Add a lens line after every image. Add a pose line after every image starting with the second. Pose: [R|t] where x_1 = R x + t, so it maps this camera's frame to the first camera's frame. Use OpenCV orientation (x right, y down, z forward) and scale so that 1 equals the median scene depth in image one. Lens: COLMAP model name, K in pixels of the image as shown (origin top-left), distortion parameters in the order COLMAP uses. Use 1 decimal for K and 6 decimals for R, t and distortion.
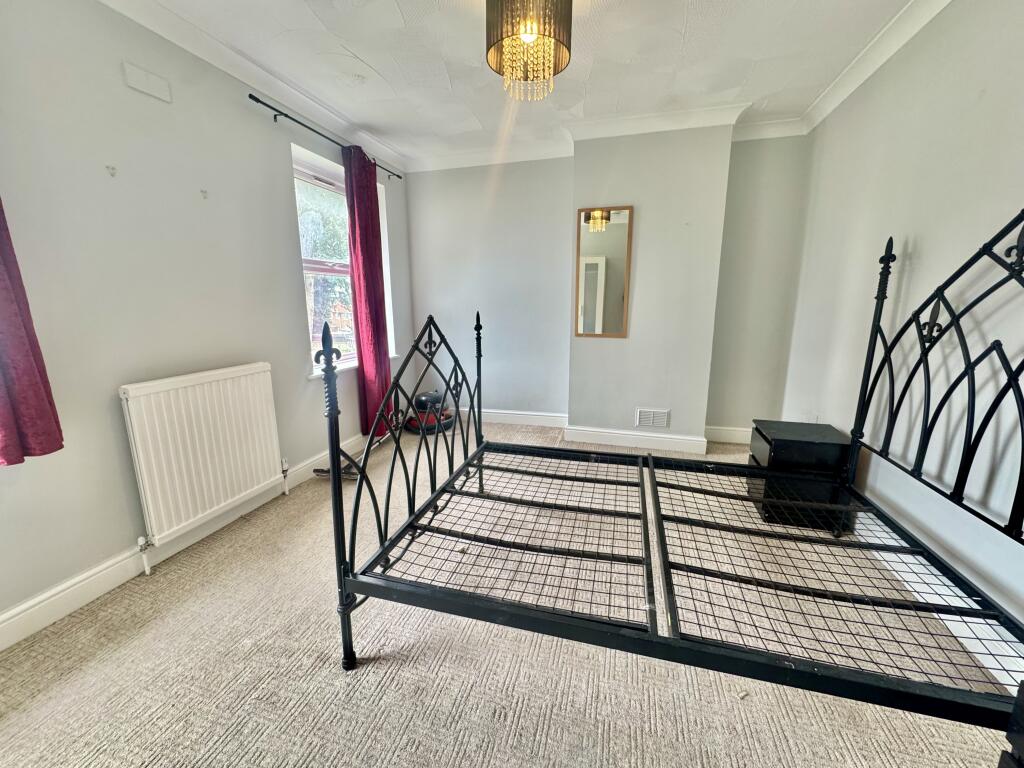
lens RADIAL K [[408.8, 0, 514.1], [0, 408.8, 382.3], [0, 0, 1]] dist [-0.004264, 0.000182]
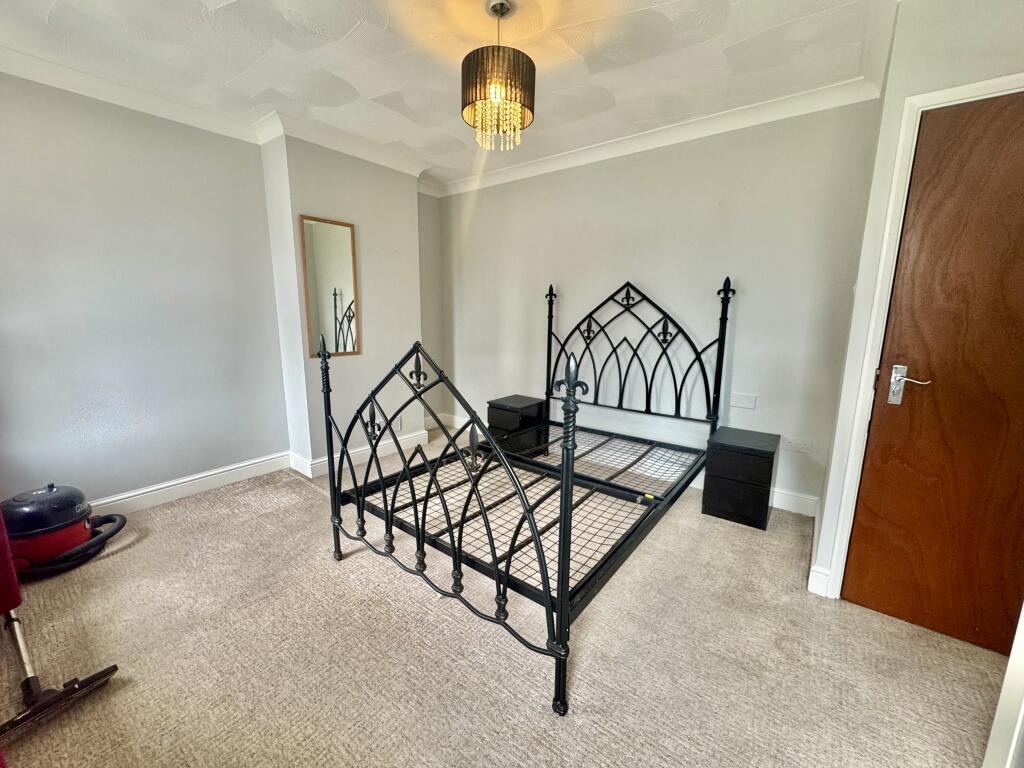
lens RADIAL K [[408.8, 0, 511.0], [0, 408.8, 383.5], [0, 0, 1]] dist [-0.004264, 0.000182]
pose [[0.385595, -0.155357, 0.909495, -1.032594], [0.171093, 0.980666, 0.094977, -0.142608], [-0.906666, 0.118985, 0.404721, 0.542587]]
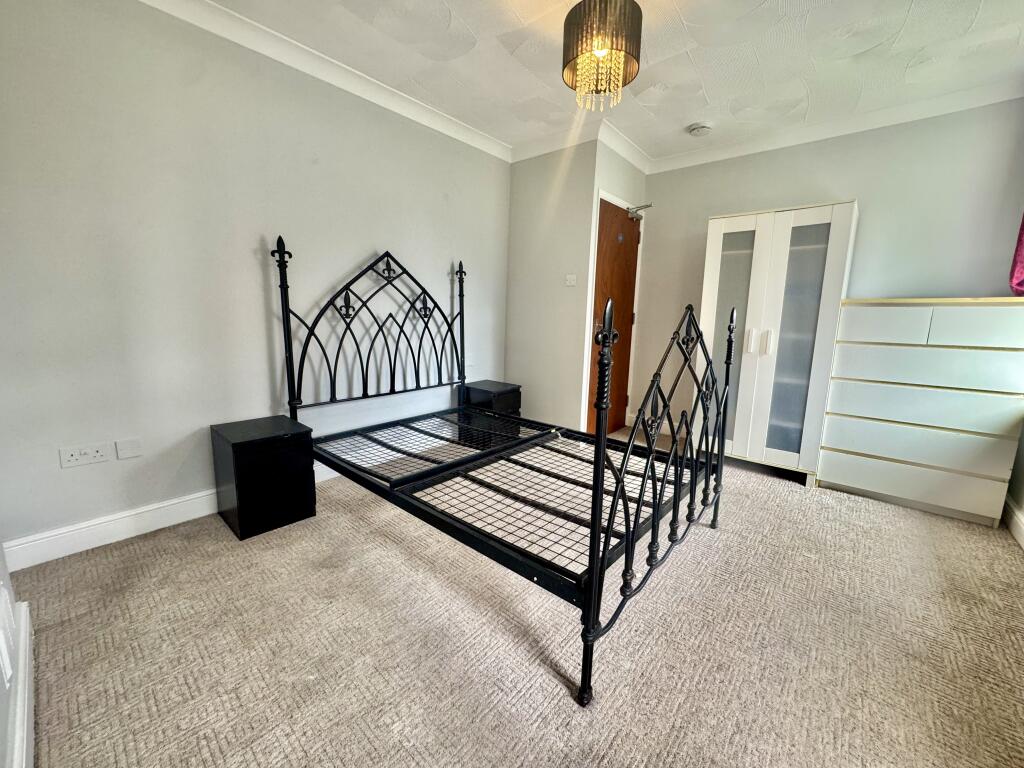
lens RADIAL K [[408.8, 0, 512.9], [0, 408.8, 382.8], [0, 0, 1]] dist [-0.004264, 0.000182]
pose [[-0.898528, -0.083304, 0.430938, -0.285143], [0.073945, 0.939060, 0.335707, -0.349730], [-0.432643, 0.333508, -0.837611, 2.141023]]
